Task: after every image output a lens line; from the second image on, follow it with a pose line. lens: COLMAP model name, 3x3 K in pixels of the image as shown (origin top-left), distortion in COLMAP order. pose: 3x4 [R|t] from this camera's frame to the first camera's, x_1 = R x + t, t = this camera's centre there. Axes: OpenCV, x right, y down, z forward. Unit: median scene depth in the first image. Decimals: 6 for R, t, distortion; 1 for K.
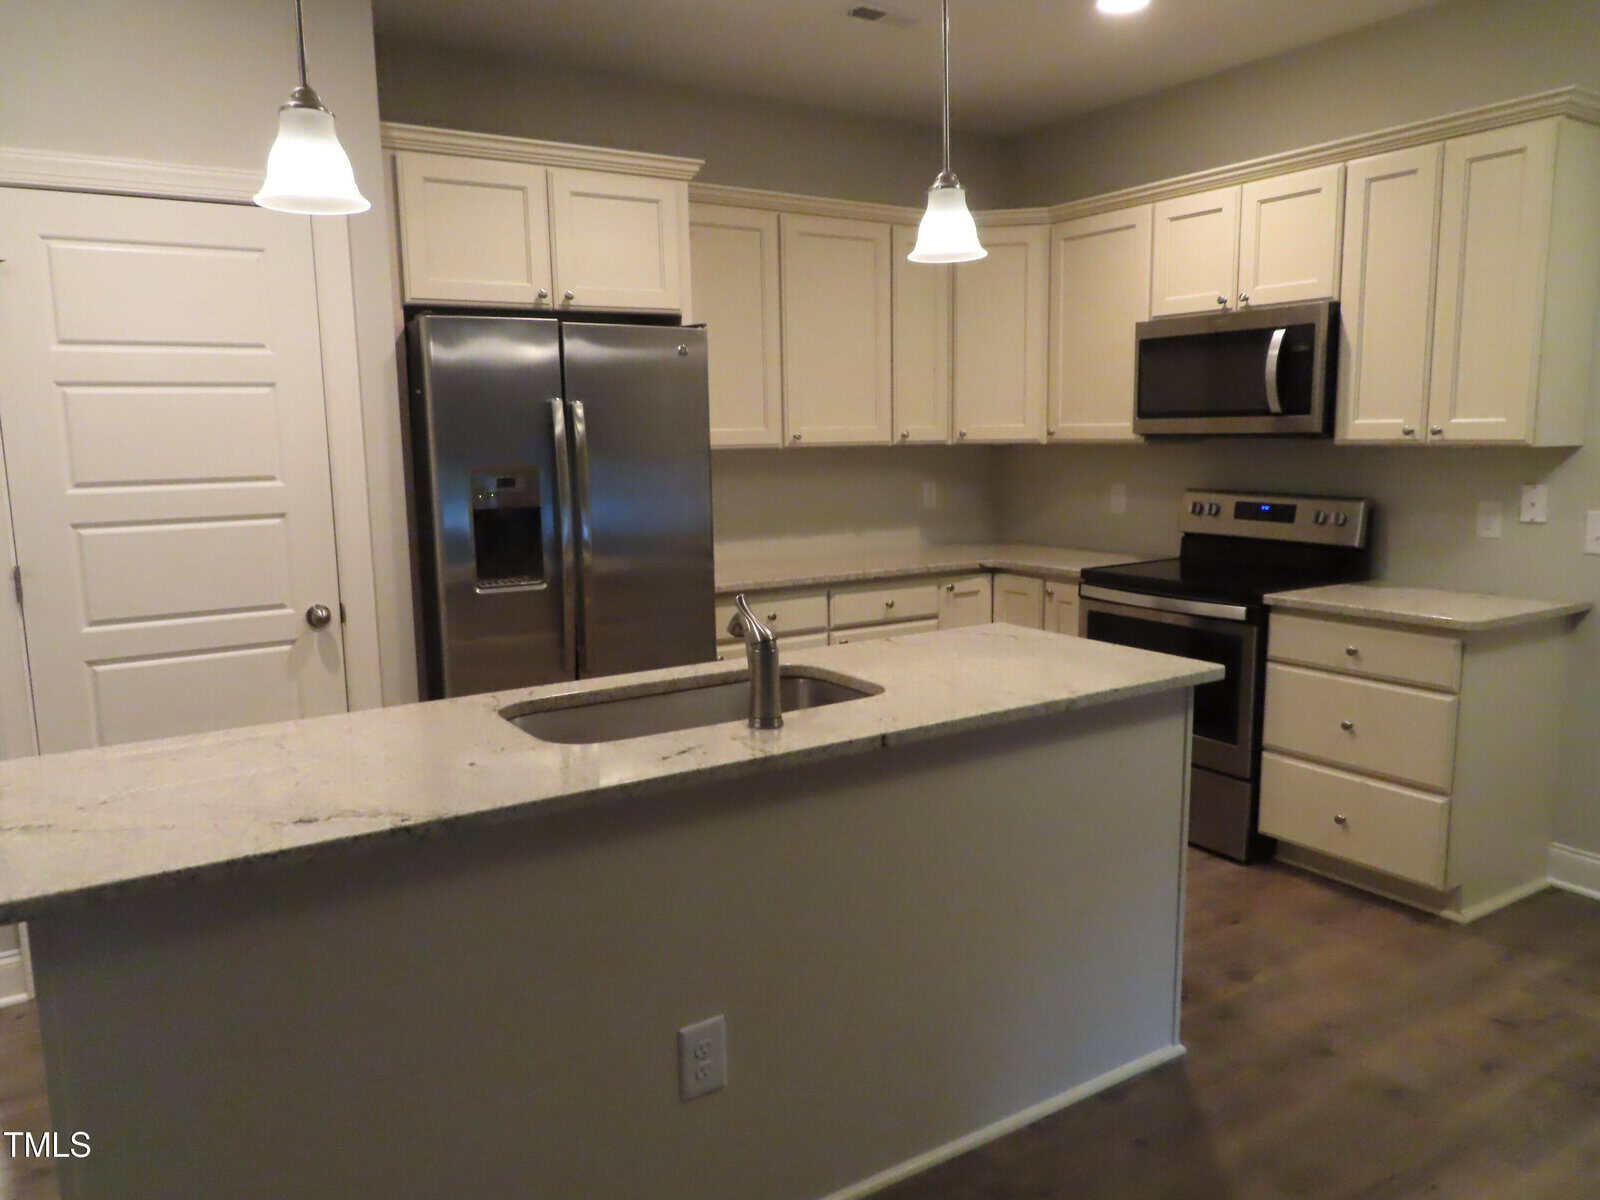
lens RADIAL K [[1136.1, 0, 800.0], [0, 1136.1, 600.0], [0, 0, 1]] dist [-0.006114, 0.001954]
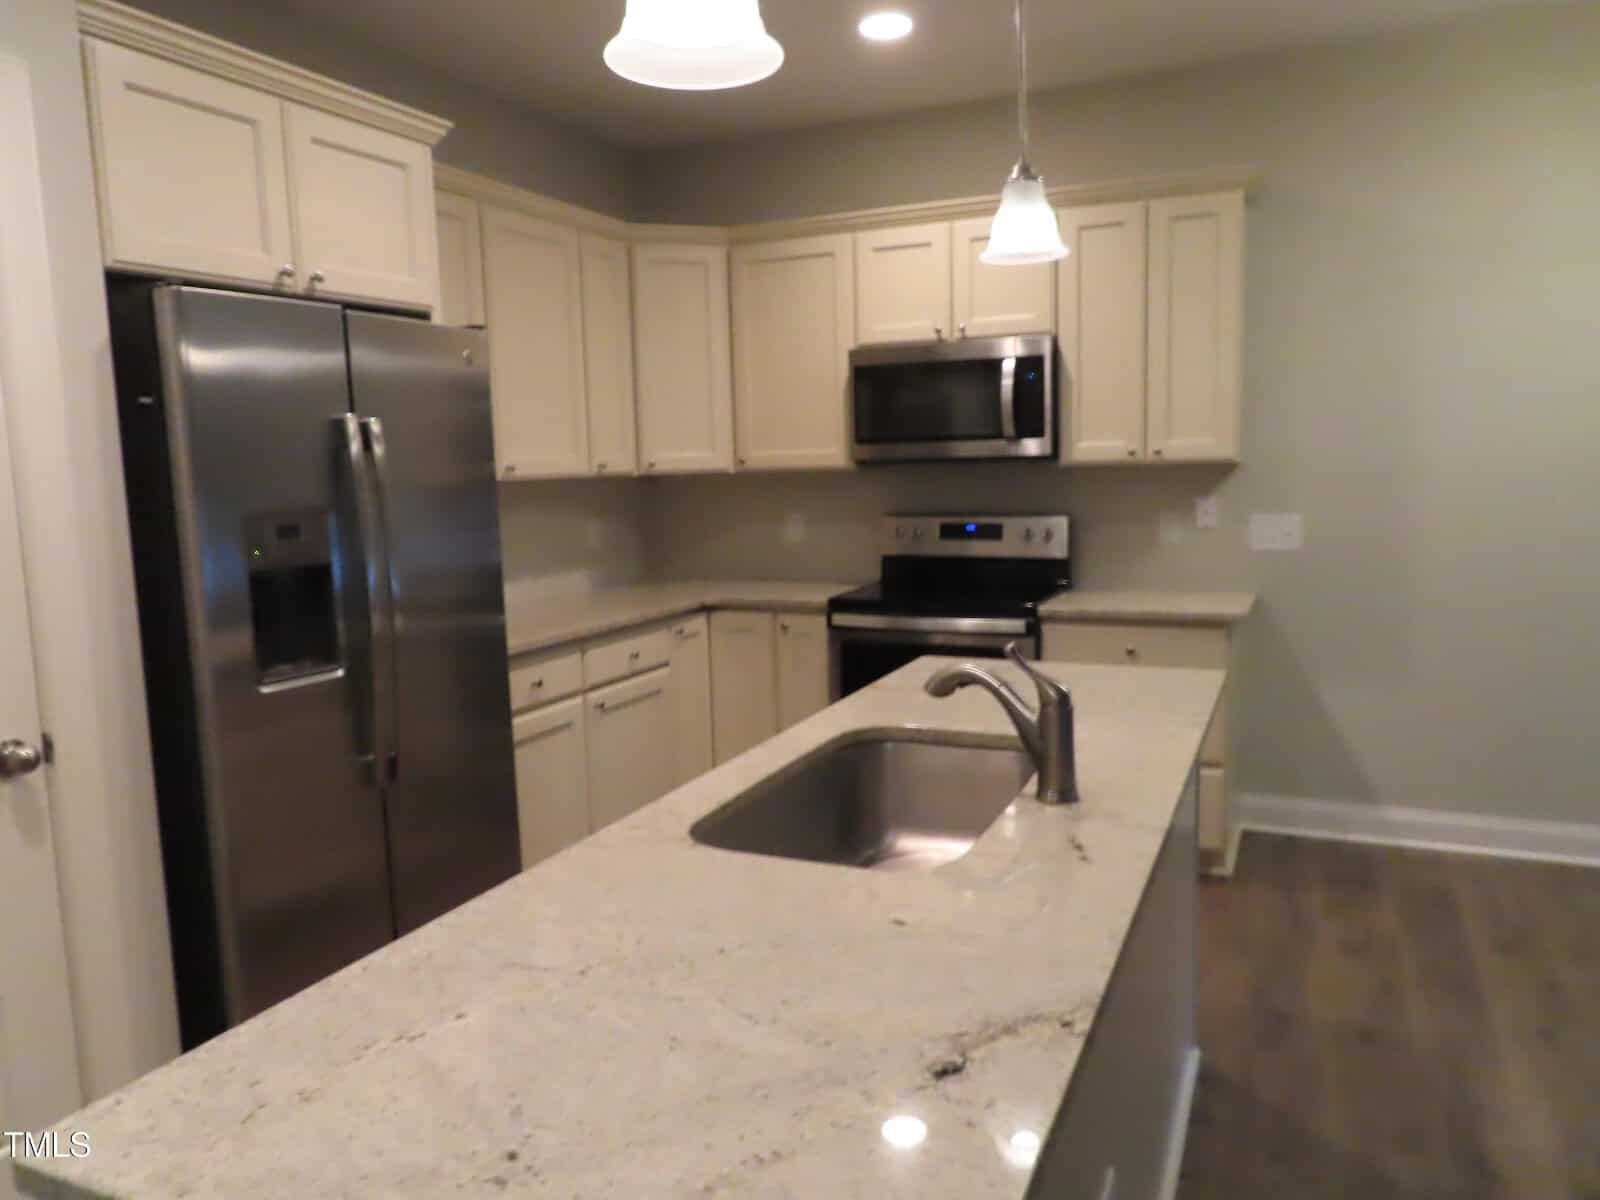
lens RADIAL K [[1136.1, 0, 800.0], [0, 1136.1, 600.0], [0, 0, 1]] dist [-0.006114, 0.001954]
pose [[0.842960, -0.075524, 0.532648, -0.327023], [0.094660, 0.995472, -0.008659, -0.022011], [-0.529582, 0.057720, 0.846293, 0.210764]]
